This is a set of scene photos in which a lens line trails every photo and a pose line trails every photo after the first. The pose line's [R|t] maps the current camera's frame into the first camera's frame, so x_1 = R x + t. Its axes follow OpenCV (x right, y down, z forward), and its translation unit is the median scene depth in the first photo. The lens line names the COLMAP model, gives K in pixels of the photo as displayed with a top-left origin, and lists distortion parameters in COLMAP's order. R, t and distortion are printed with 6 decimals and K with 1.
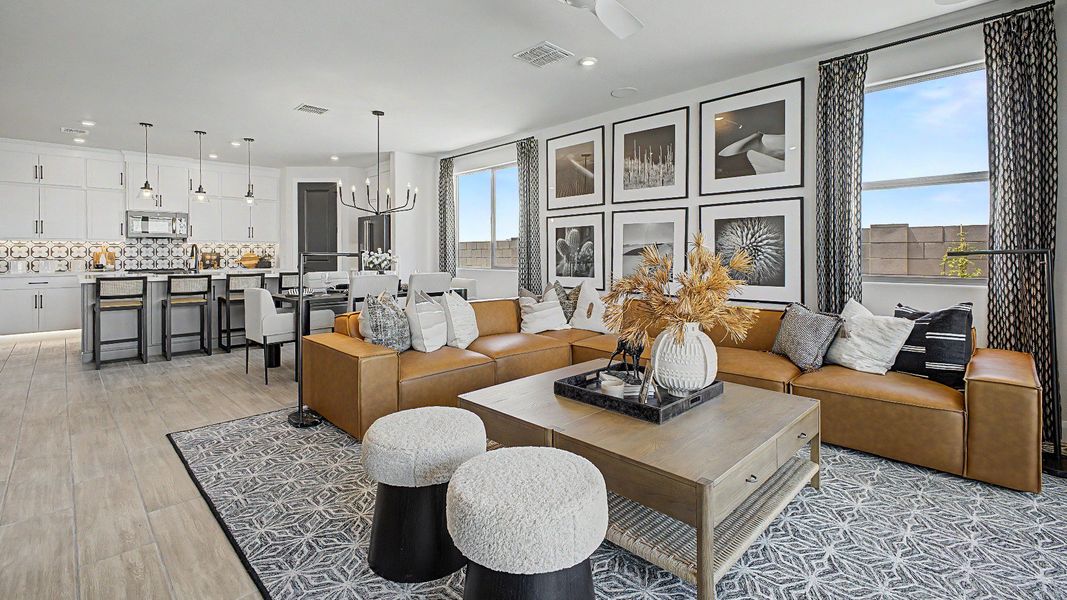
lens RADIAL K [[477.9, 0, 534.1], [0, 477.9, 255.4], [0, 0, 1]] dist [0.015153, -0.003277]
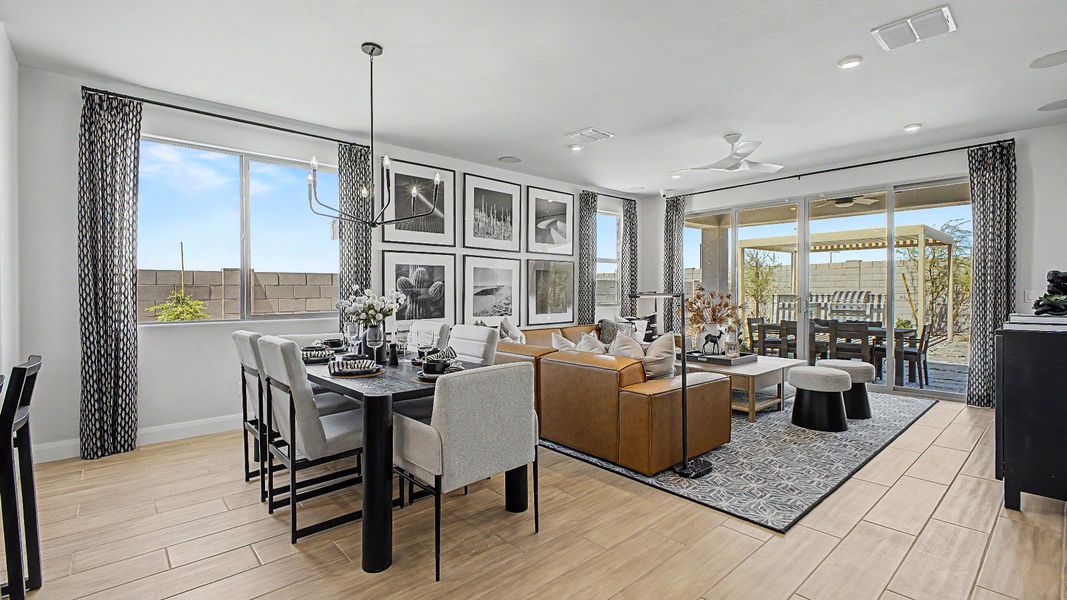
lens RADIAL K [[477.9, 0, 535.1], [0, 477.9, 291.1], [0, 0, 1]] dist [0.015153, -0.003277]
pose [[0.042965, 0.004438, 0.999067, -0.798892], [0.006579, 0.999967, -0.004725, -0.003389], [-0.999055, 0.006775, 0.042935, 0.705343]]
